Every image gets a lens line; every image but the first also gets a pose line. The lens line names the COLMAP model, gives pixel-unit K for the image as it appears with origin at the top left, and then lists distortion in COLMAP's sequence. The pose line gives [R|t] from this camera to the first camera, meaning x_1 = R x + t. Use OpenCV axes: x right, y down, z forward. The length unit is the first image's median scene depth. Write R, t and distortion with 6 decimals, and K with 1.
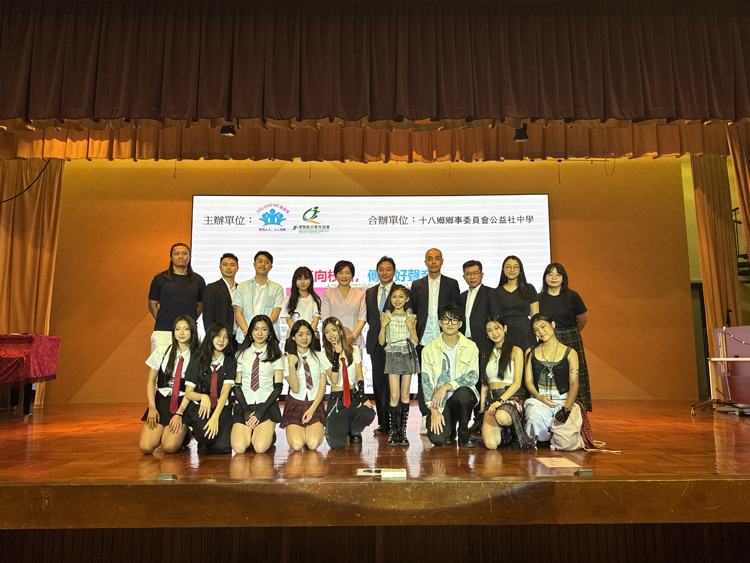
lens RADIAL K [[517.9, 0, 373.2], [0, 517.9, 284.8], [0, 0, 1]] dist [0.006775, -0.052621]
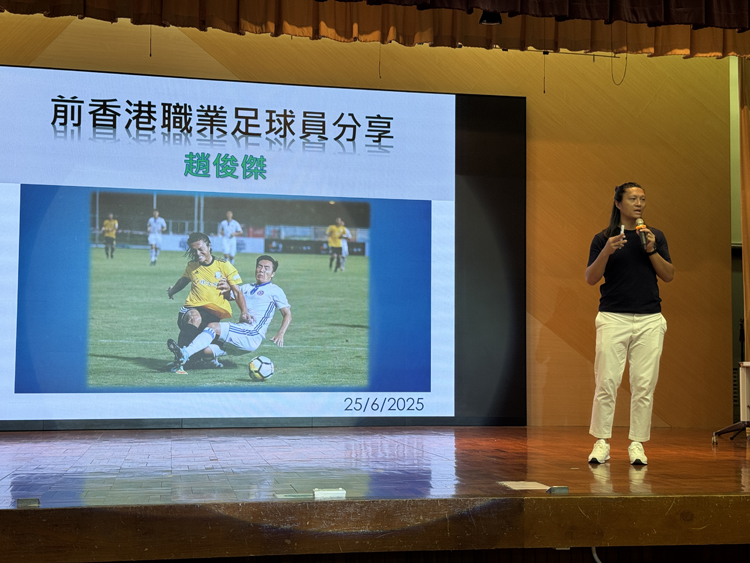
lens RADIAL K [[1043.6, 0, 375.0], [0, 1043.6, 281.5], [0, 0, 1]] dist [-0.006248, -0.043770]
pose [[0.980749, 0.025818, 0.193557, -0.091771], [-0.037273, 0.997747, 0.055779, -0.022177], [-0.191681, -0.061919, 0.979502, -0.244152]]
